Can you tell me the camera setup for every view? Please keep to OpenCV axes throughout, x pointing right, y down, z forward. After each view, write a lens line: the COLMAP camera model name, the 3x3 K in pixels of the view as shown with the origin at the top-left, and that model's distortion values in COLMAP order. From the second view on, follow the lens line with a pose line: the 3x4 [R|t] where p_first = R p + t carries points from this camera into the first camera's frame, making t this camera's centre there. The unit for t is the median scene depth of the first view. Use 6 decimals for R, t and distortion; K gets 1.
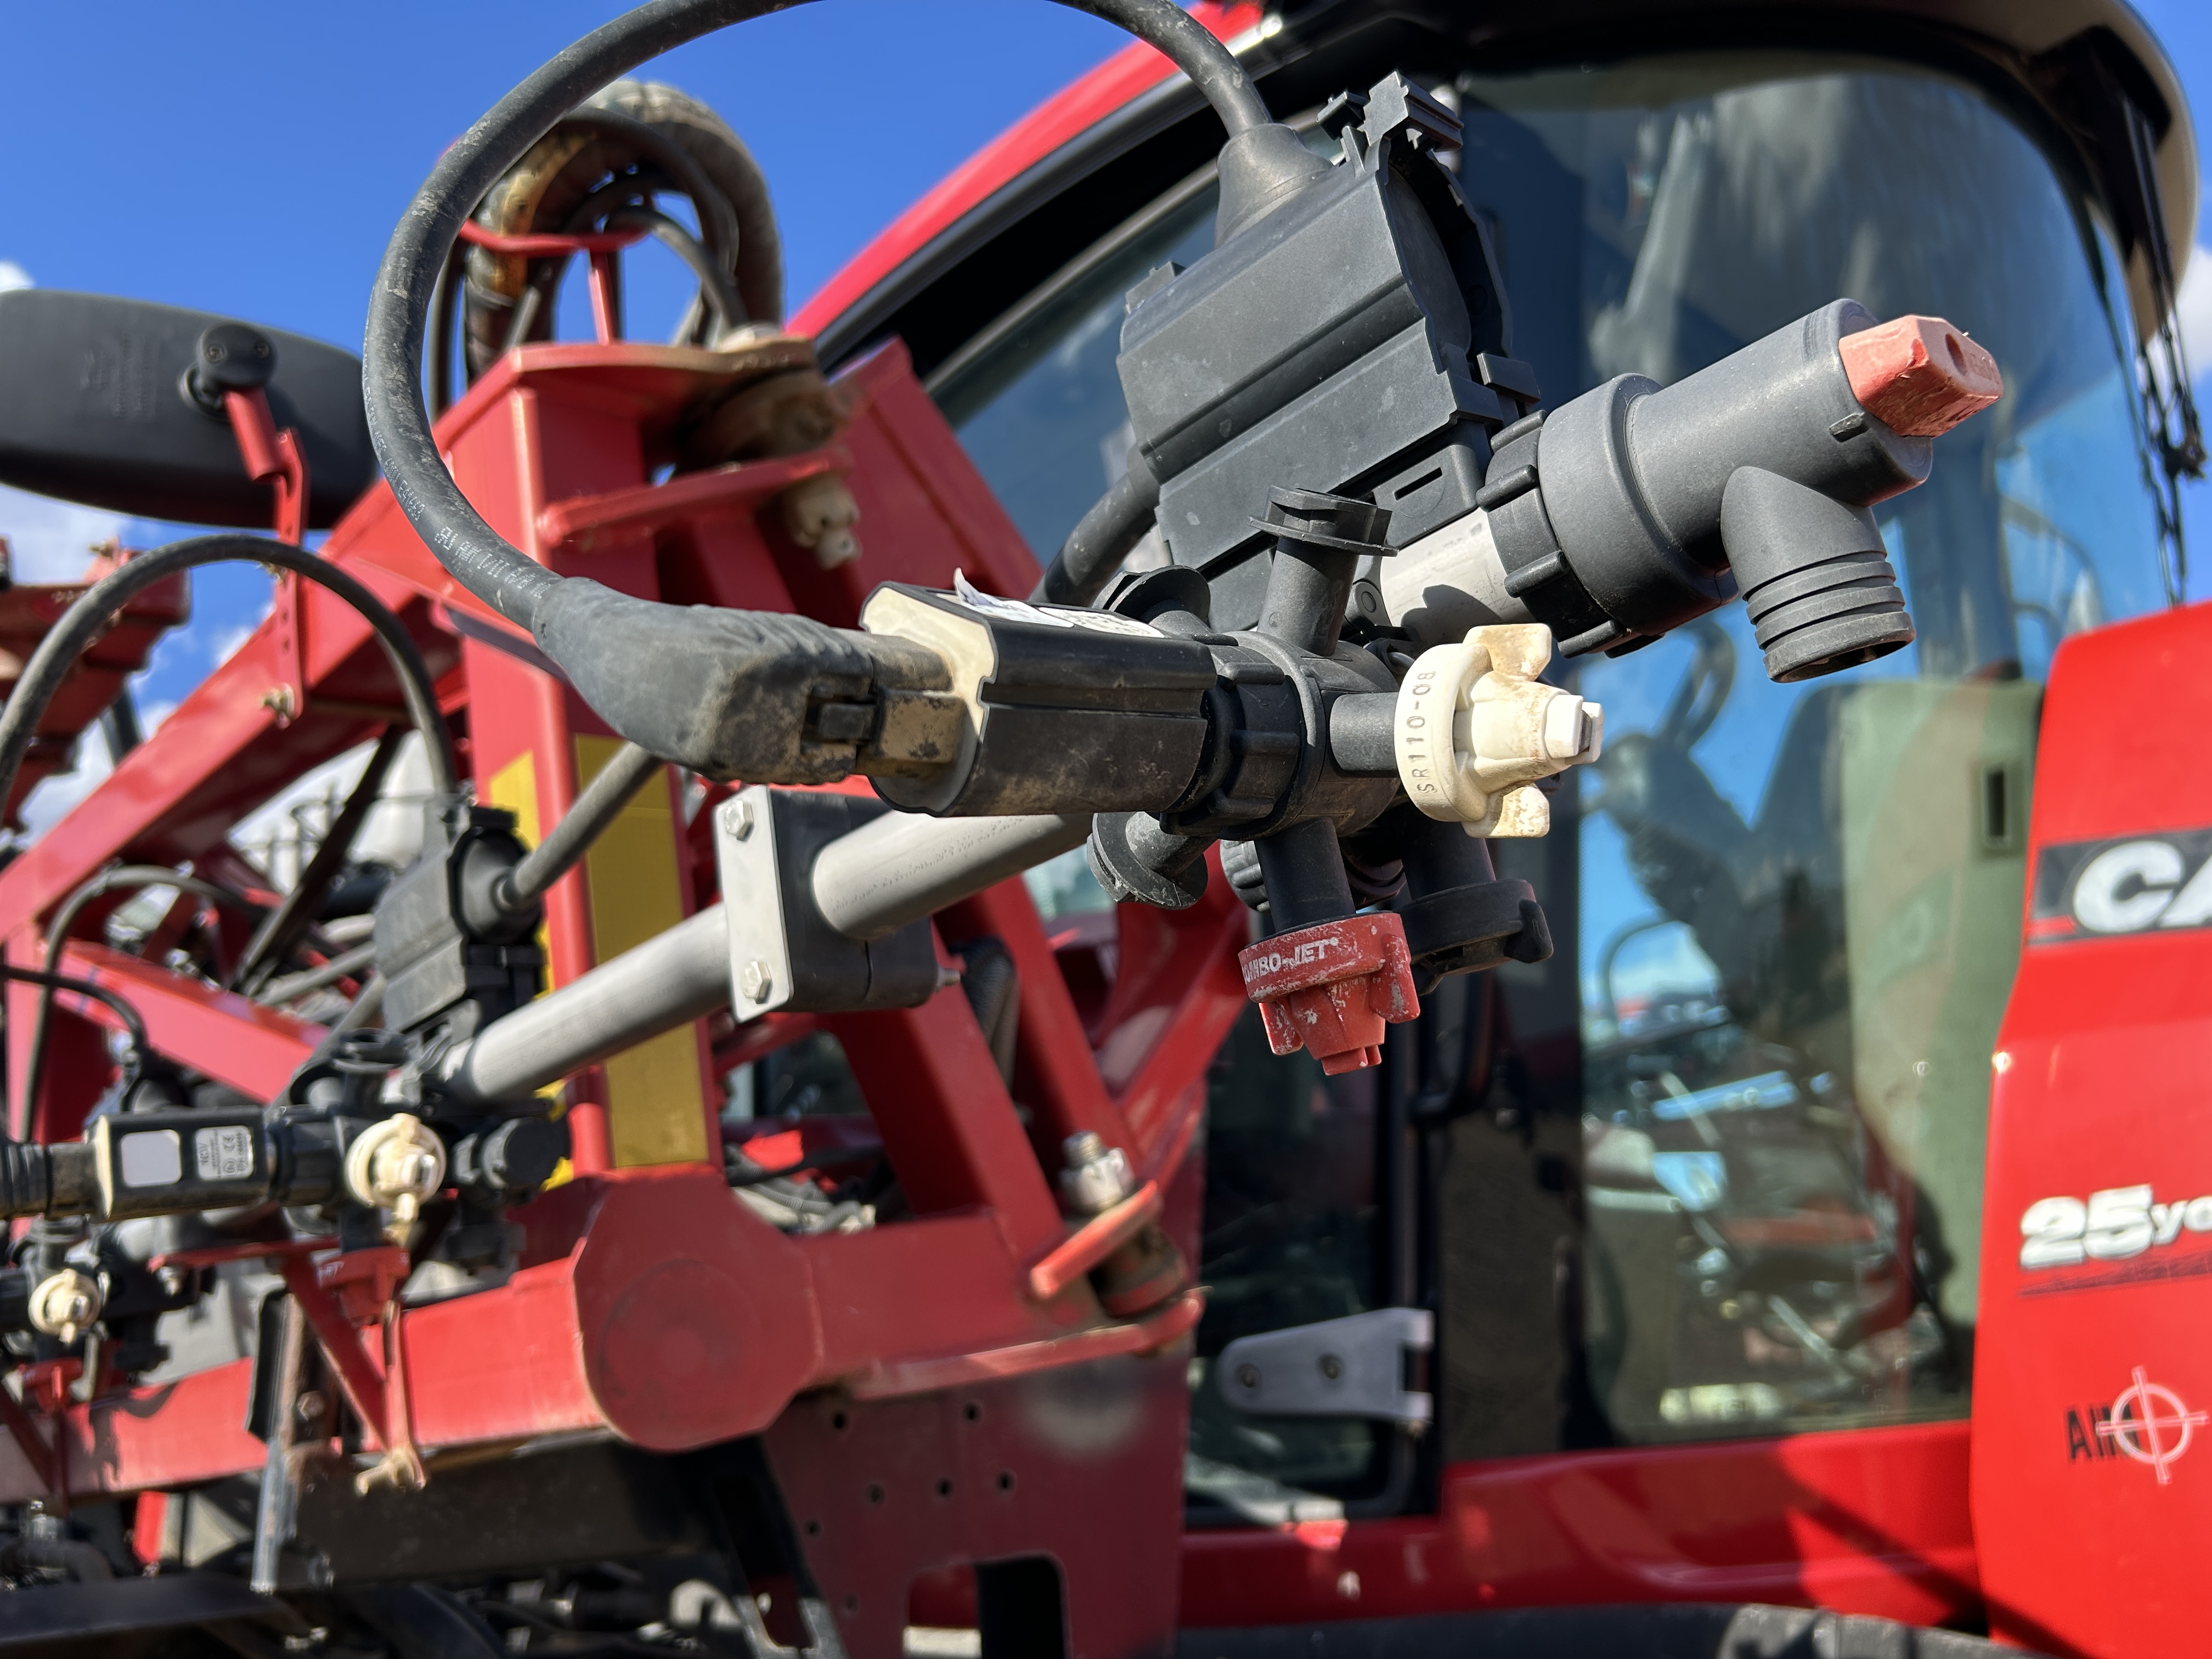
lens RADIAL K [[1664.0, 0, 1106.0], [0, 1664.0, 829.5], [0, 0, 1]] dist [0.001909, -0.000262]
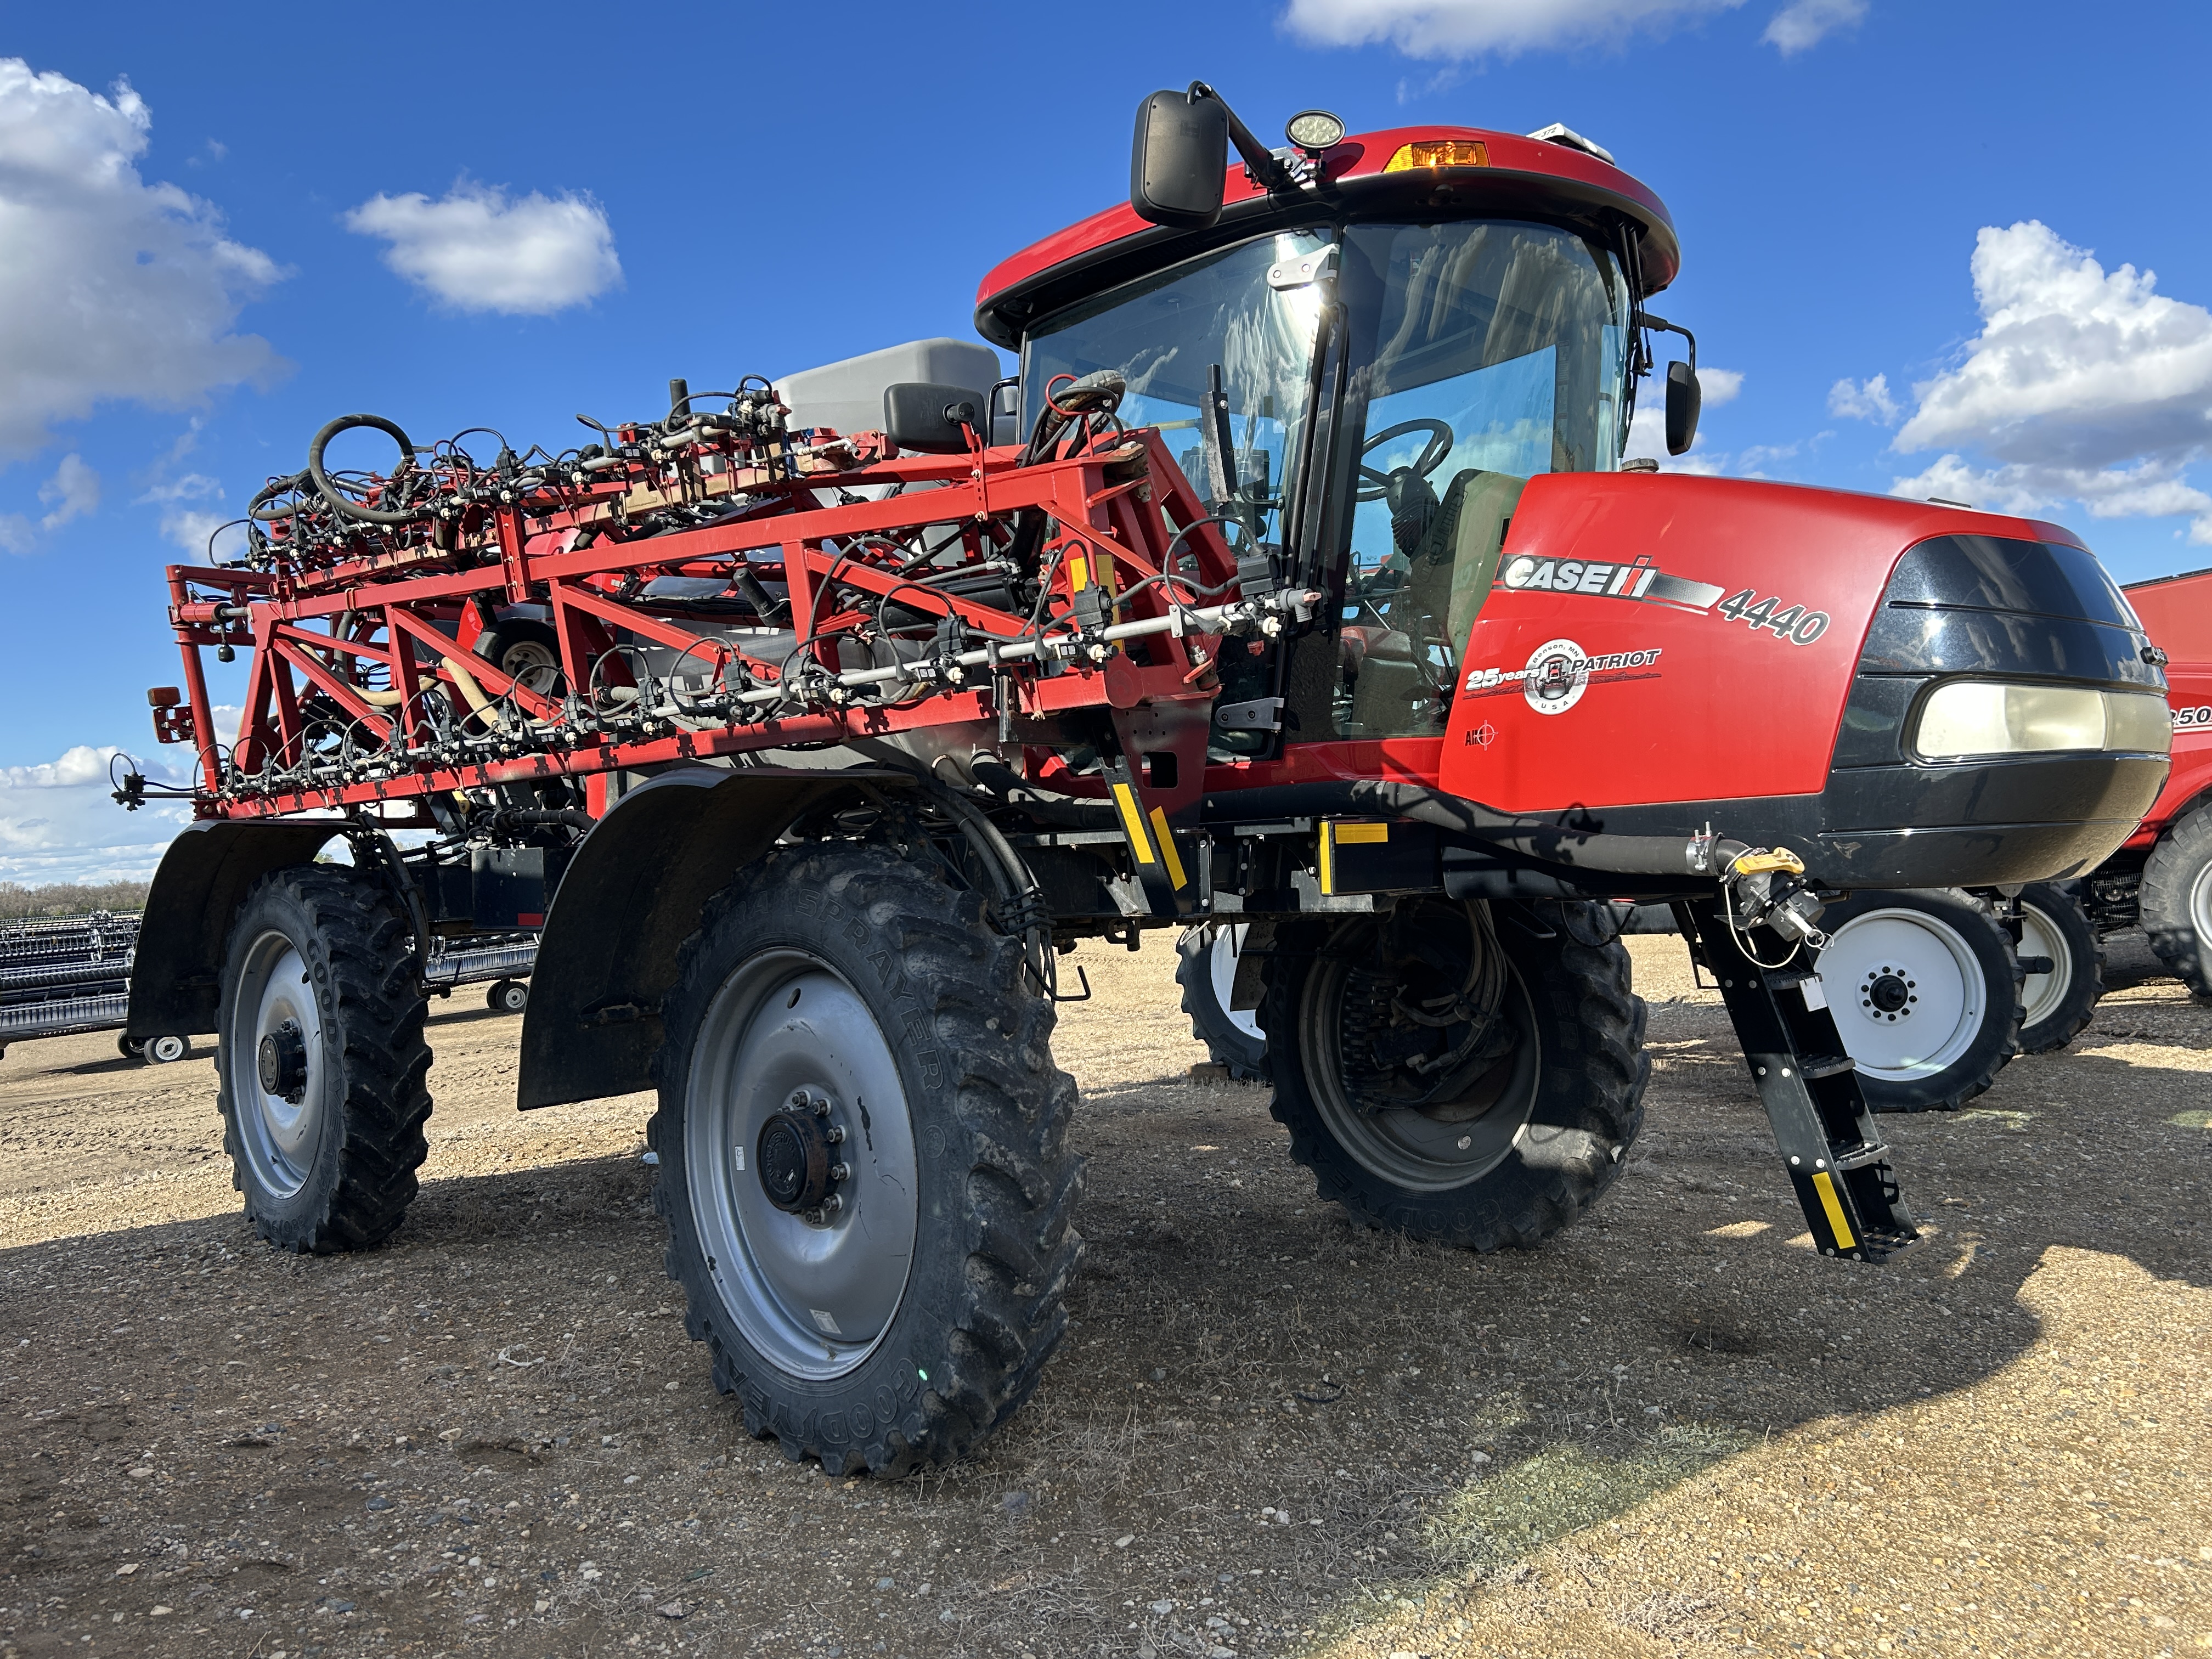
lens RADIAL K [[1664.0, 0, 1106.0], [0, 1664.0, 829.5], [0, 0, 1]] dist [0.001909, -0.000262]
pose [[0.997722, 0.027511, 0.061599, -0.343422], [-0.046191, 0.944055, 0.326536, -0.509944], [-0.049170, -0.328637, 0.943175, -2.123597]]
